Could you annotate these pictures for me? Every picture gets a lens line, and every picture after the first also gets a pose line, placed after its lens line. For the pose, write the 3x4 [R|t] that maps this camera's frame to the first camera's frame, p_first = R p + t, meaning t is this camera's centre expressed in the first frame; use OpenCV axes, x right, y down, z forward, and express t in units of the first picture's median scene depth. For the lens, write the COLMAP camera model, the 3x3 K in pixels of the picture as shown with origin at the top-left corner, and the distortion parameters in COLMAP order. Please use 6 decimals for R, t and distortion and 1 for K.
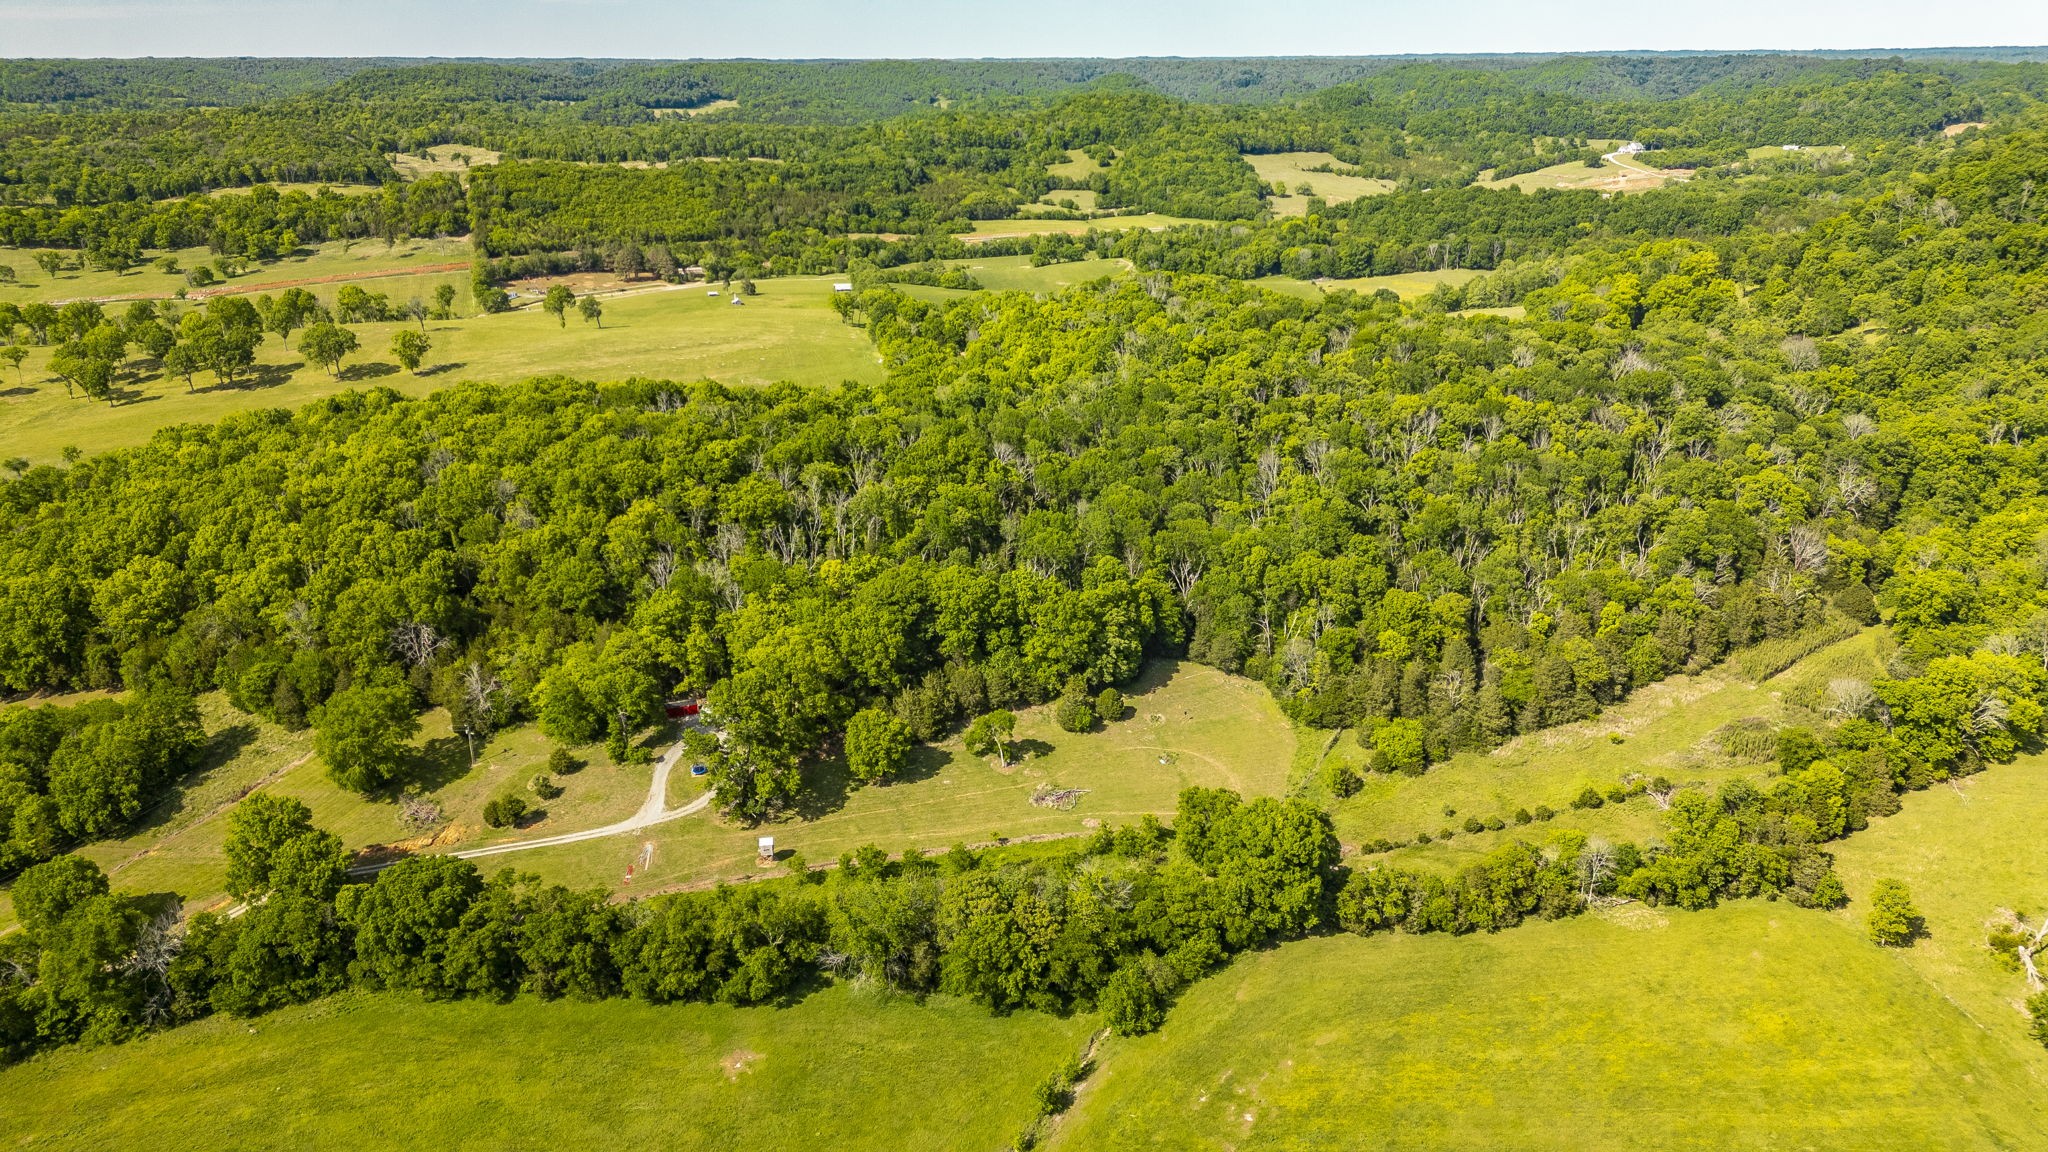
lens RADIAL K [[1438.5, 0, 1022.9], [0, 1438.5, 559.0], [0, 0, 1]] dist [0.087868, -0.096666]
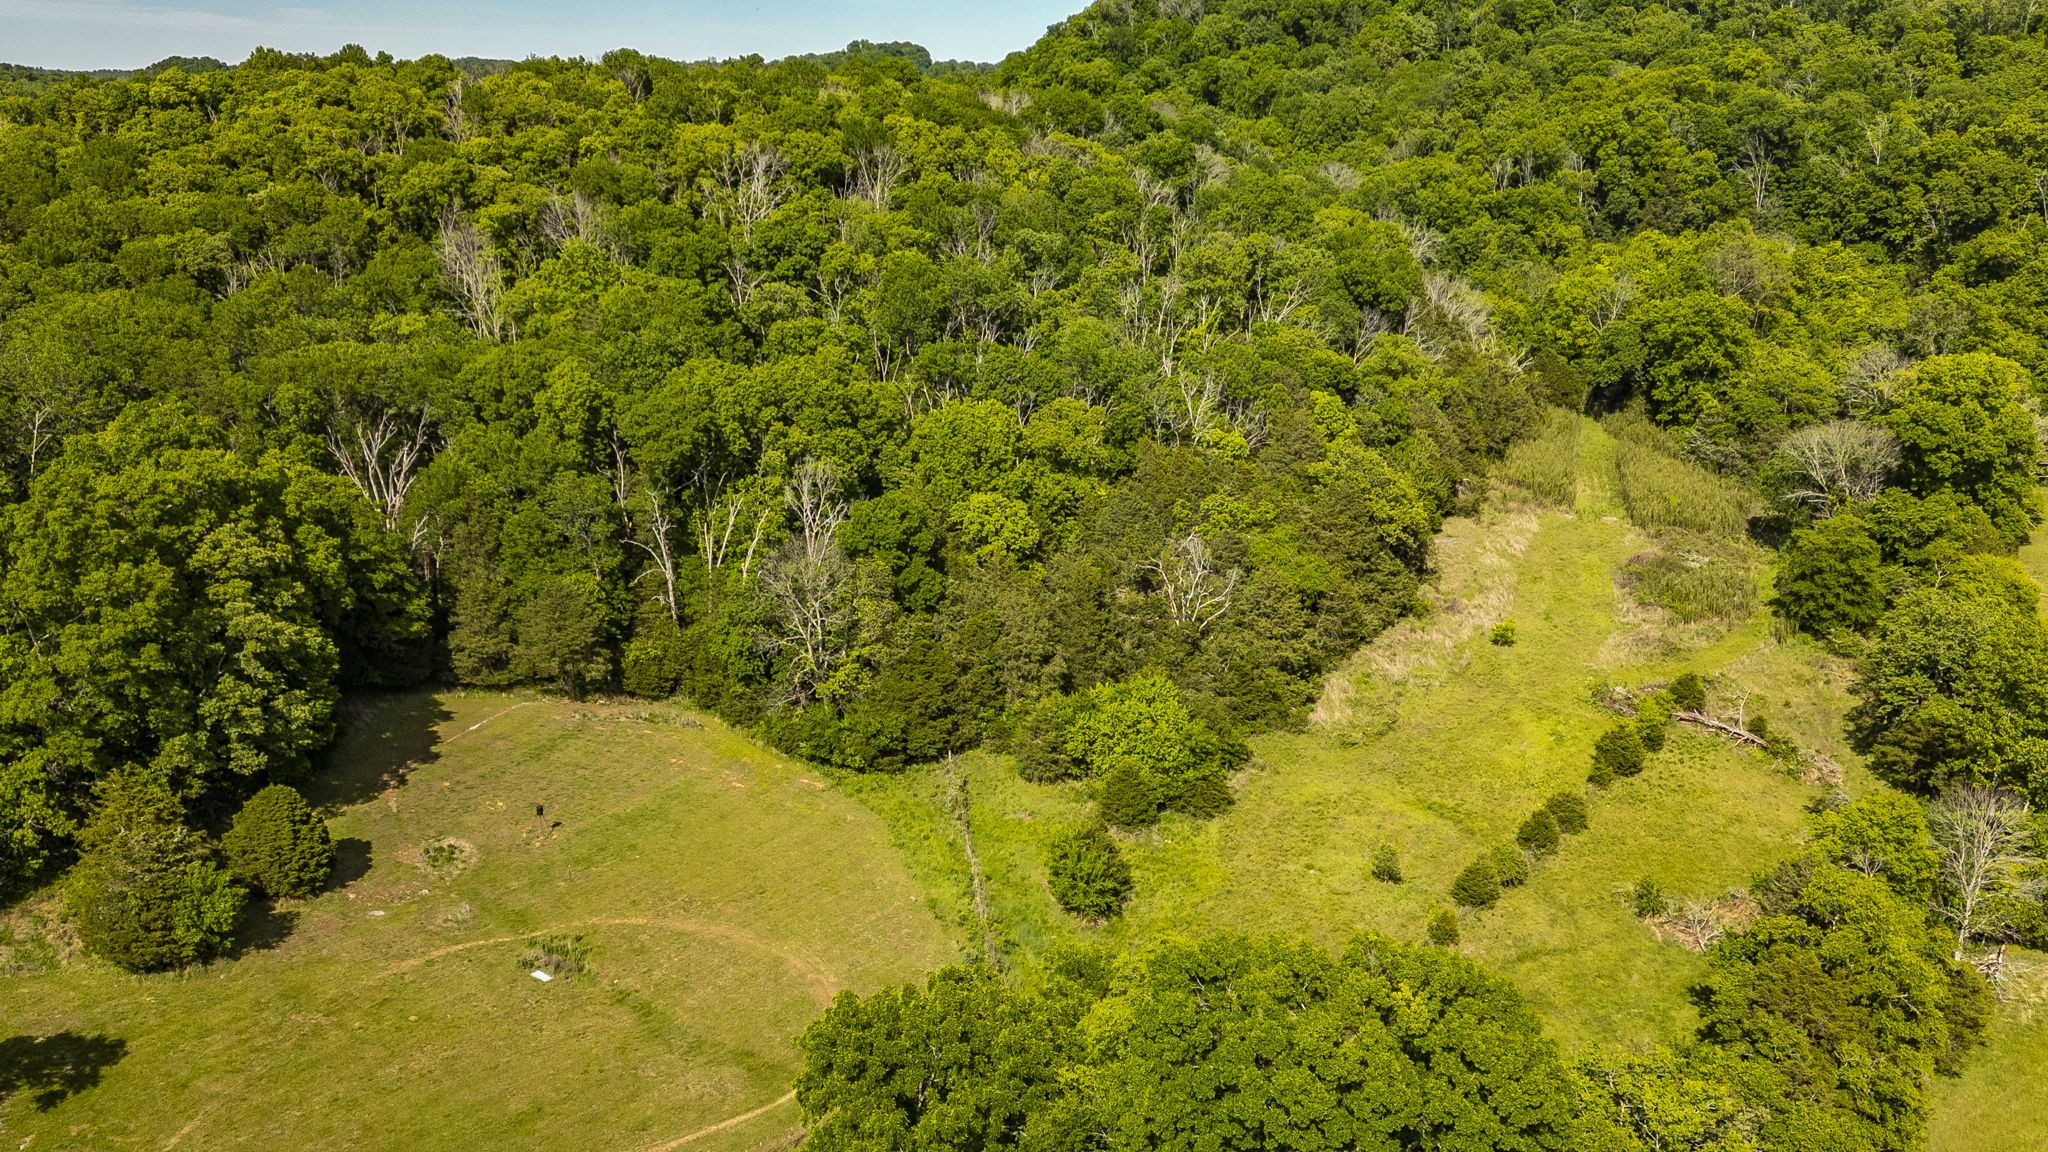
lens RADIAL K [[1772.1, 0, 1024.8], [0, 1772.1, 566.2], [0, 0, 1]] dist [0.086136, -0.095486]
pose [[0.795625, -0.143398, 0.588573, -0.021575], [0.191964, 0.981189, -0.020441, 0.075258], [-0.574570, 0.129248, 0.808186, 0.562628]]
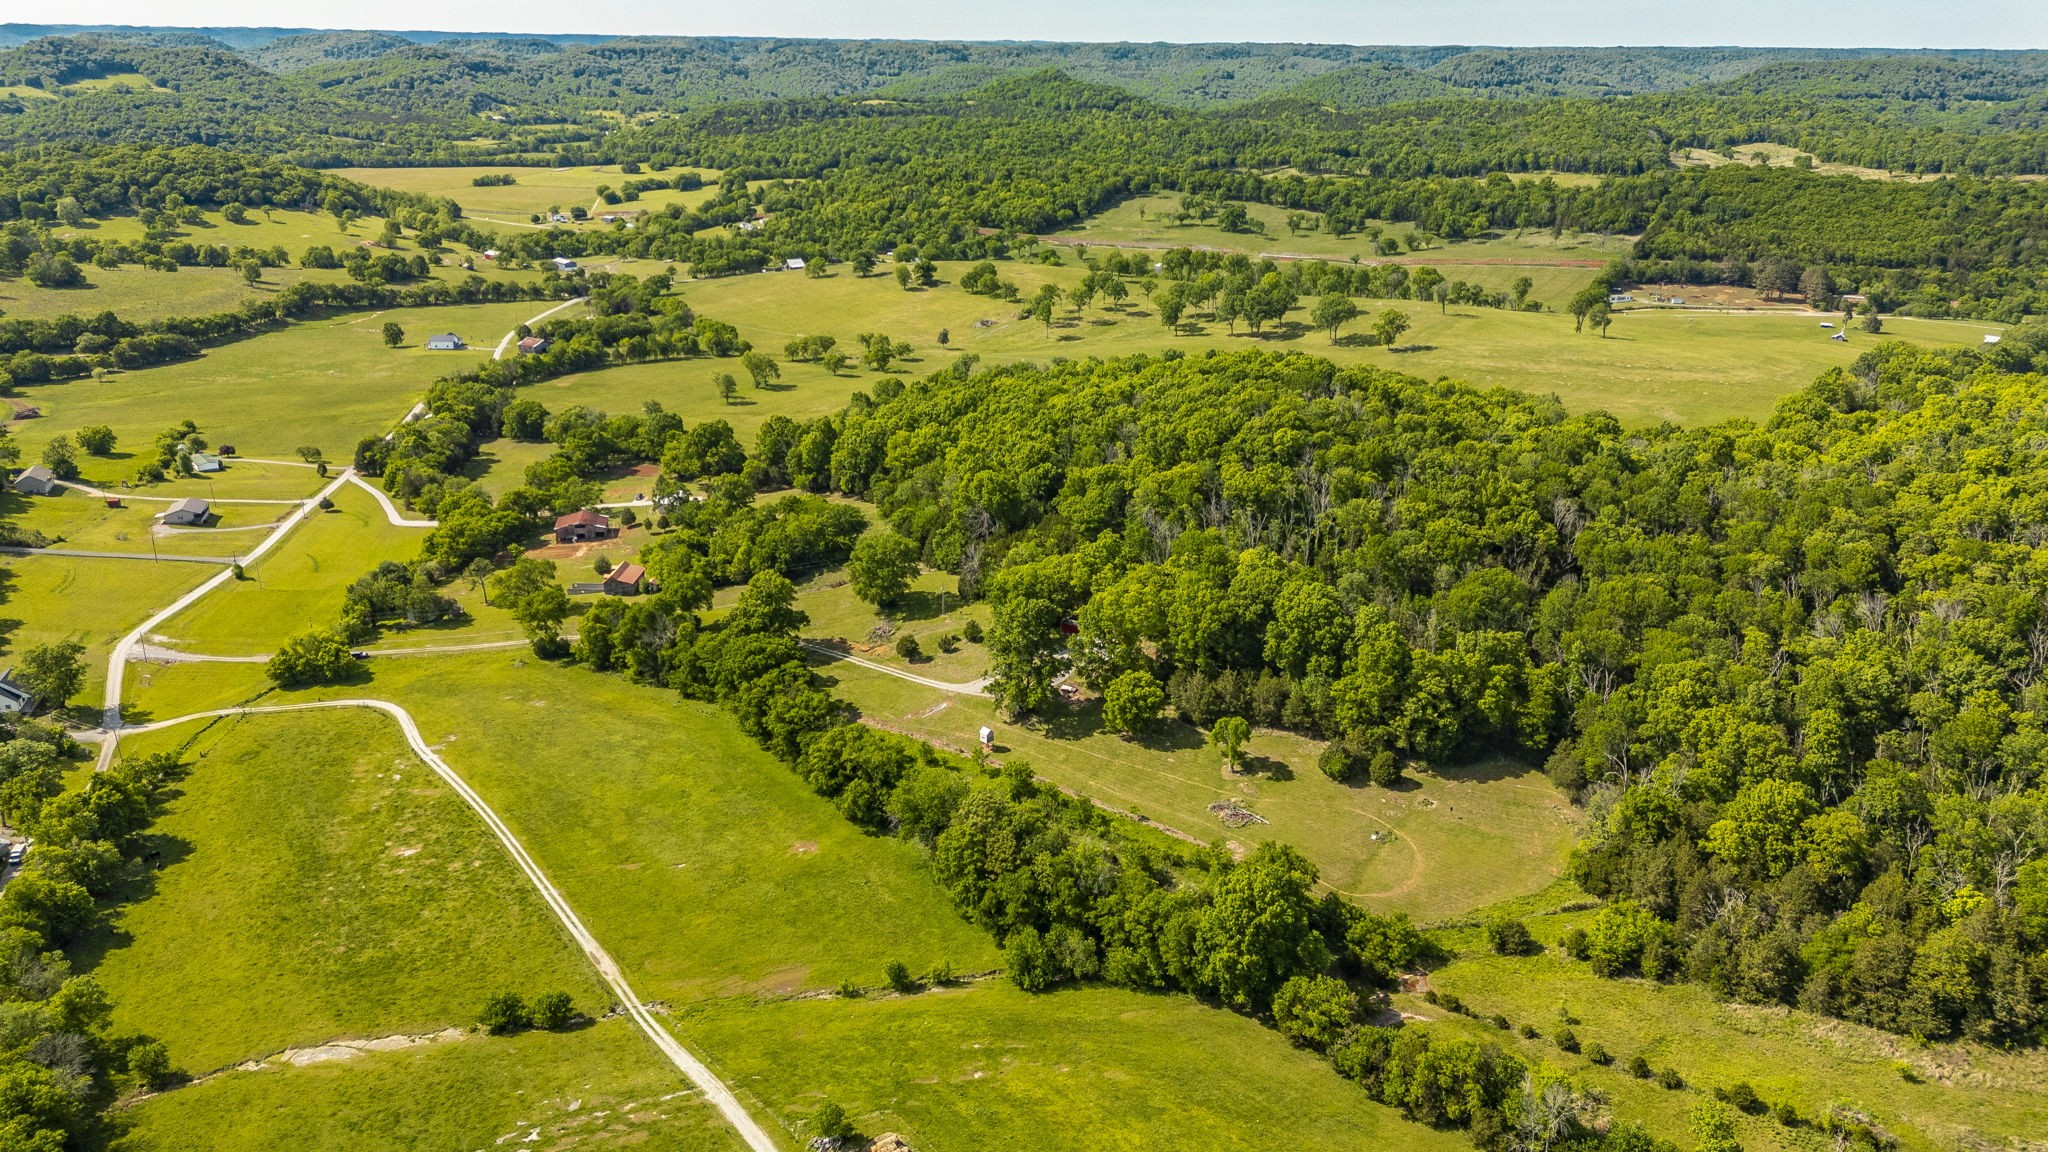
lens RADIAL K [[1449.8, 0, 1018.8], [0, 1449.8, 575.4], [0, 0, 1]] dist [0.105110, -0.110128]
pose [[0.620023, 0.281263, -0.732437, 0.523103], [-0.271696, 0.952744, 0.135866, -0.075888], [0.736039, 0.114760, 0.667141, 0.153392]]
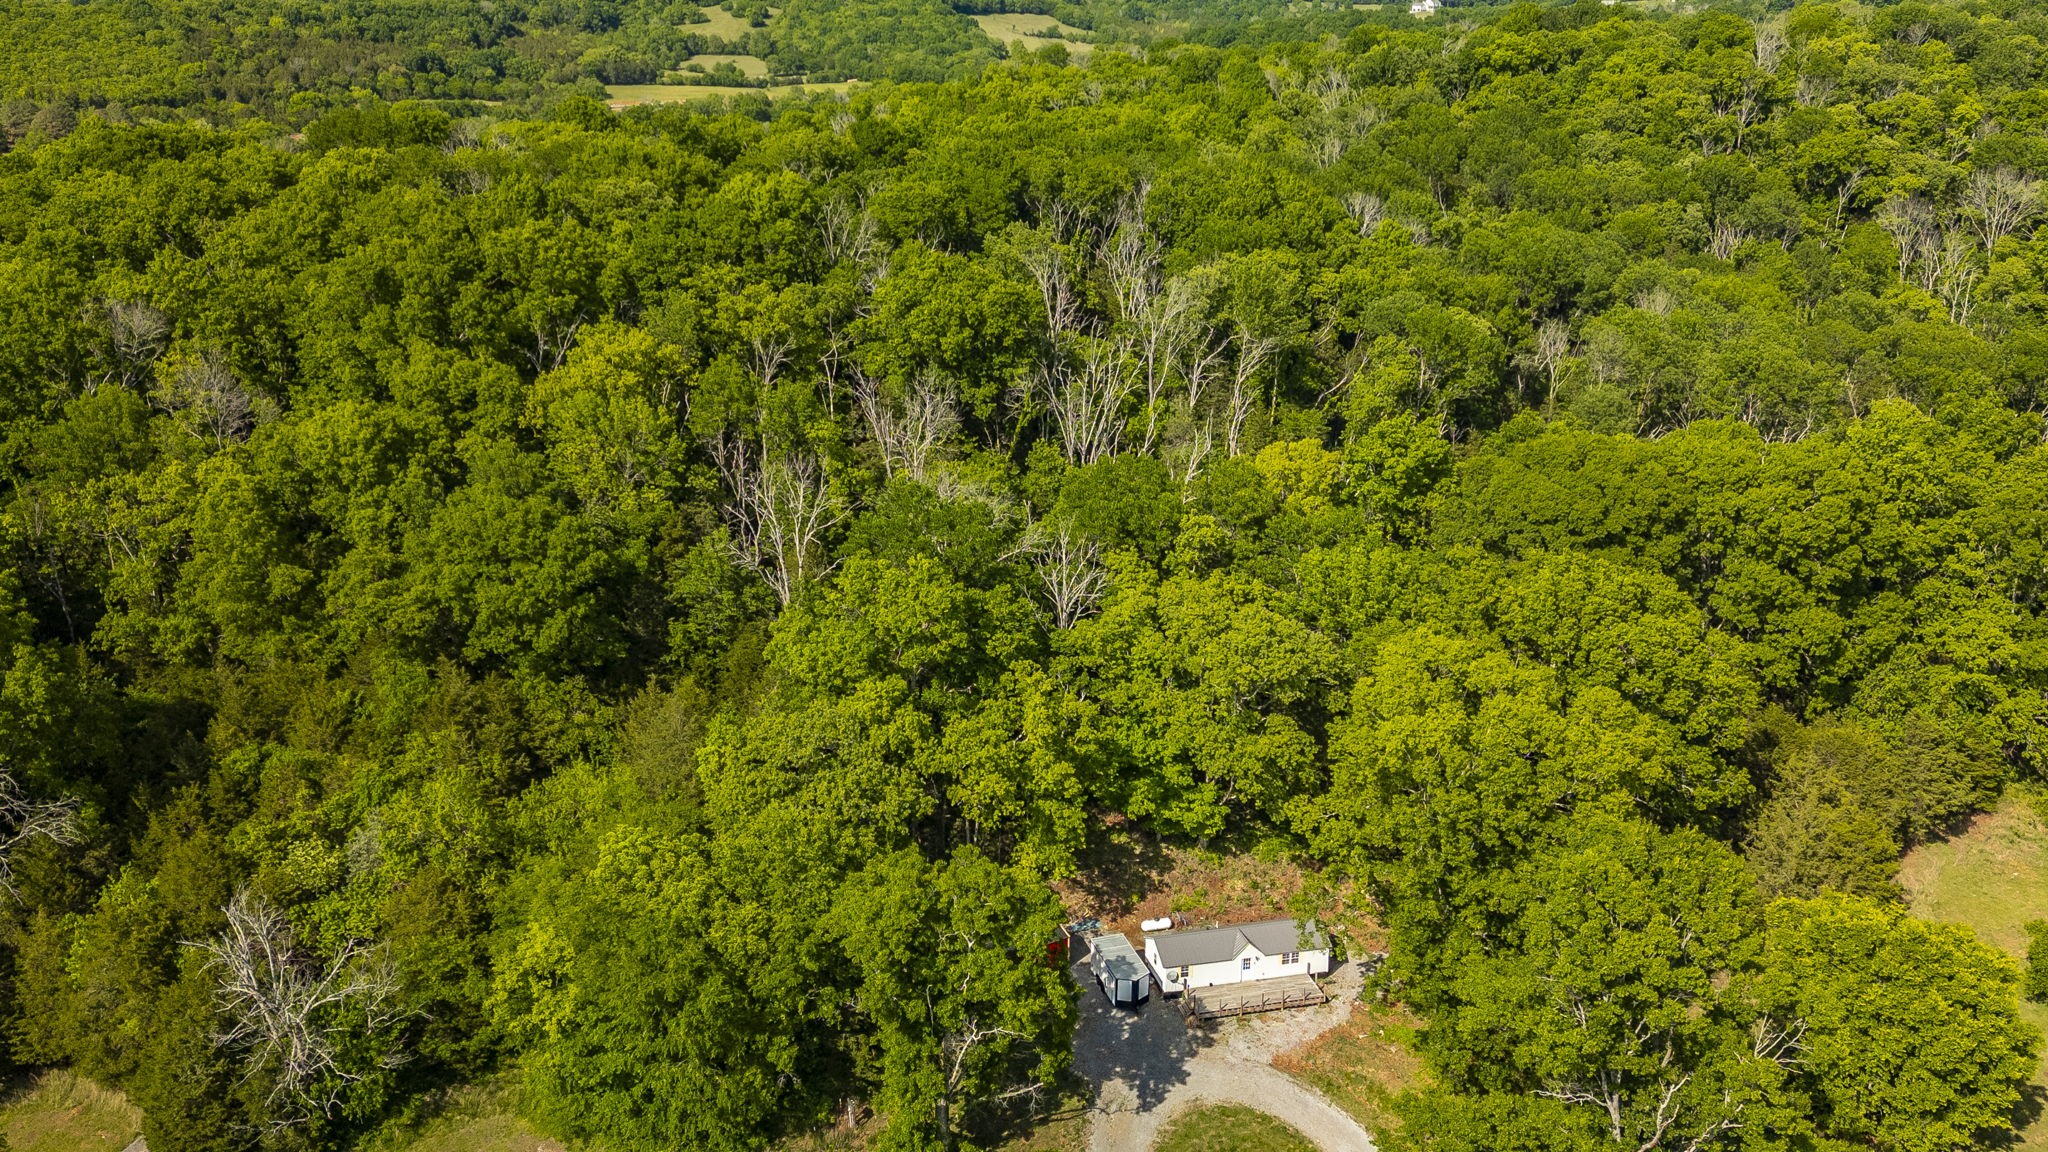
lens RADIAL K [[1772.1, 0, 1024.8], [0, 1772.1, 566.2], [0, 0, 1]] dist [0.086136, -0.095486]
pose [[0.963785, -0.079497, 0.254556, -0.284264], [0.083061, 0.996539, -0.003262, 0.024749], [-0.253415, 0.024287, 0.967053, 0.588925]]
